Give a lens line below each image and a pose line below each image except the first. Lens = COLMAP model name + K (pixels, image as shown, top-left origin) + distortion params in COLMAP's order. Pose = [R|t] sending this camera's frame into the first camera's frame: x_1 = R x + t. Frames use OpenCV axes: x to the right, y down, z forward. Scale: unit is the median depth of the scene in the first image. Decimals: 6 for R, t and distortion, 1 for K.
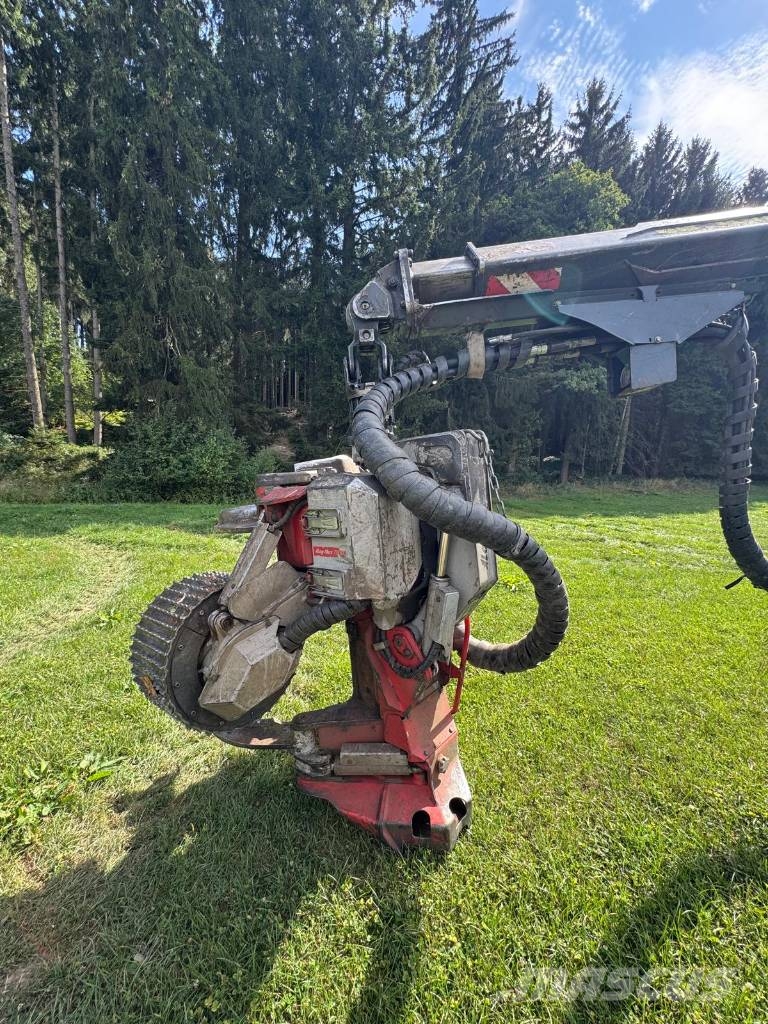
lens RADIAL K [[425.7, 0, 389.0], [0, 425.7, 506.7], [0, 0, 1]] dist [0.000525, 0.000284]
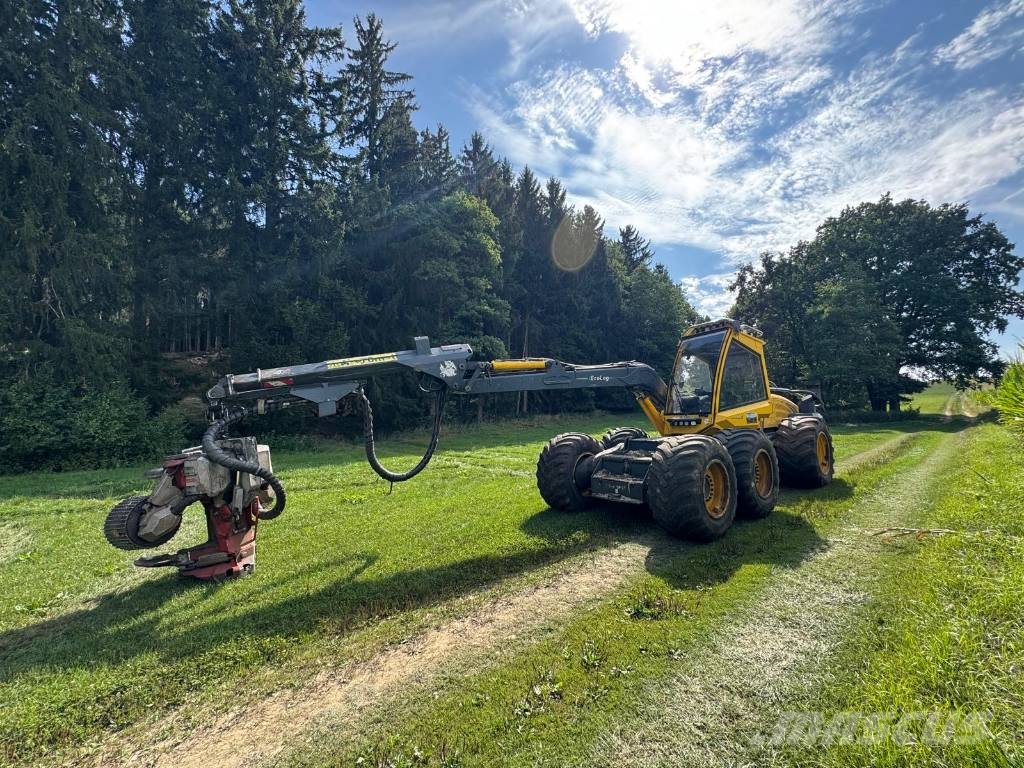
lens RADIAL K [[417.6, 0, 521.2], [0, 417.6, 381.6], [0, 0, 1]] dist [-0.001578, -0.000513]
pose [[0.914430, -0.019005, 0.404298, 0.137921], [0.079700, 0.987794, -0.133829, -0.001631], [-0.396819, 0.154600, 0.904784, -0.464051]]
